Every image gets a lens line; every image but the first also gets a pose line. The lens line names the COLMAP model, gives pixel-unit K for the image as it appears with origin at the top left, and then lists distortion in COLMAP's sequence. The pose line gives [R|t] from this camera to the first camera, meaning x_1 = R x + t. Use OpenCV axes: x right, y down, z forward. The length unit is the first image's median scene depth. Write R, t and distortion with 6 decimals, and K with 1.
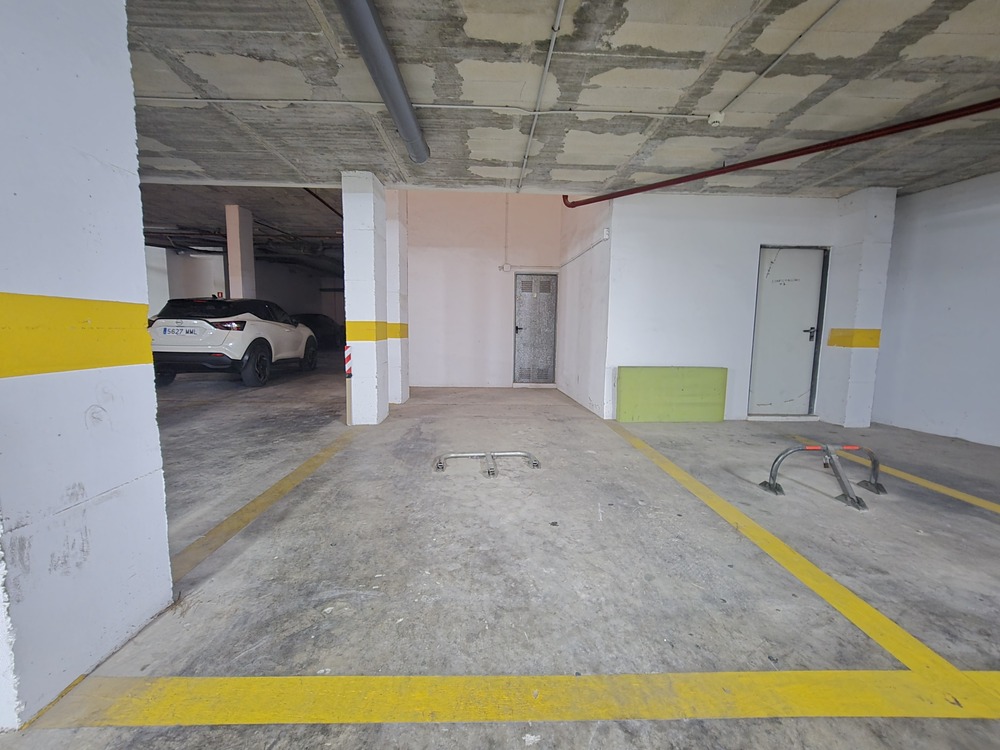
lens RADIAL K [[412.5, 0, 498.5], [0, 412.5, 377.6], [0, 0, 1]] dist [-0.007807, 0.001320]
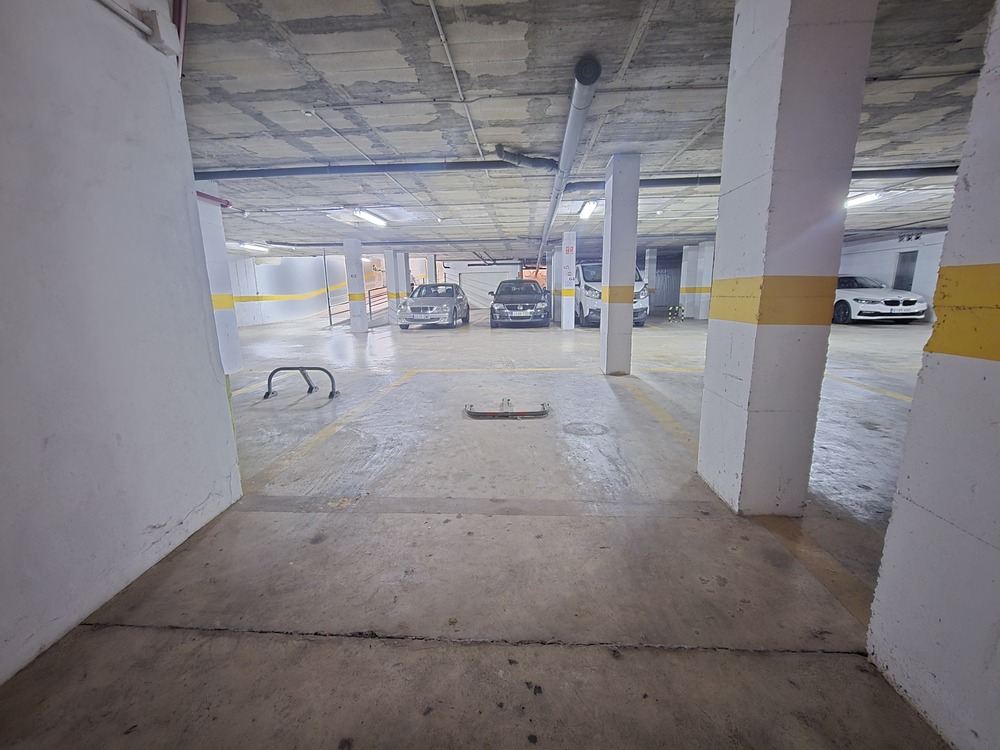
lens RADIAL K [[412.5, 0, 498.5], [0, 412.5, 376.2], [0, 0, 1]] dist [-0.007807, 0.001320]
pose [[-0.995223, -0.015871, 0.096332, -0.117662], [0.015440, 0.948698, 0.315807, -0.267869], [-0.096403, 0.315786, -0.943921, 2.182577]]
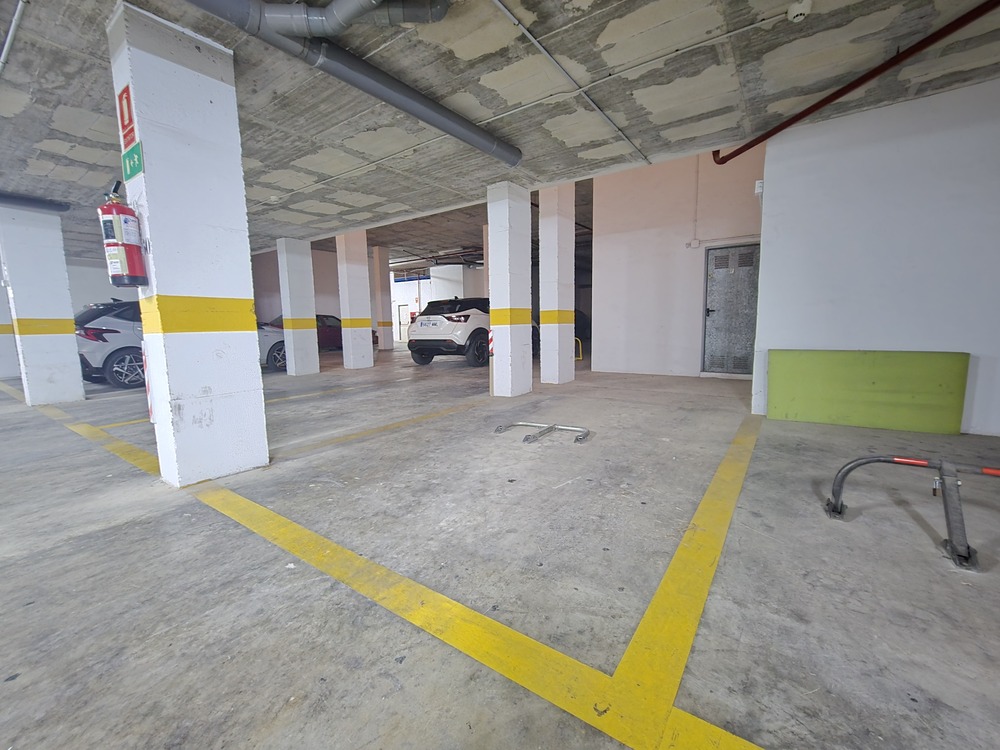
lens RADIAL K [[412.5, 0, 507.6], [0, 412.5, 372.4], [0, 0, 1]] dist [-0.007807, 0.001320]
pose [[0.804082, 0.039299, -0.593219, 0.551439], [-0.037563, 0.999177, 0.015279, 0.038594], [0.593331, 0.009997, 0.804896, 0.083947]]
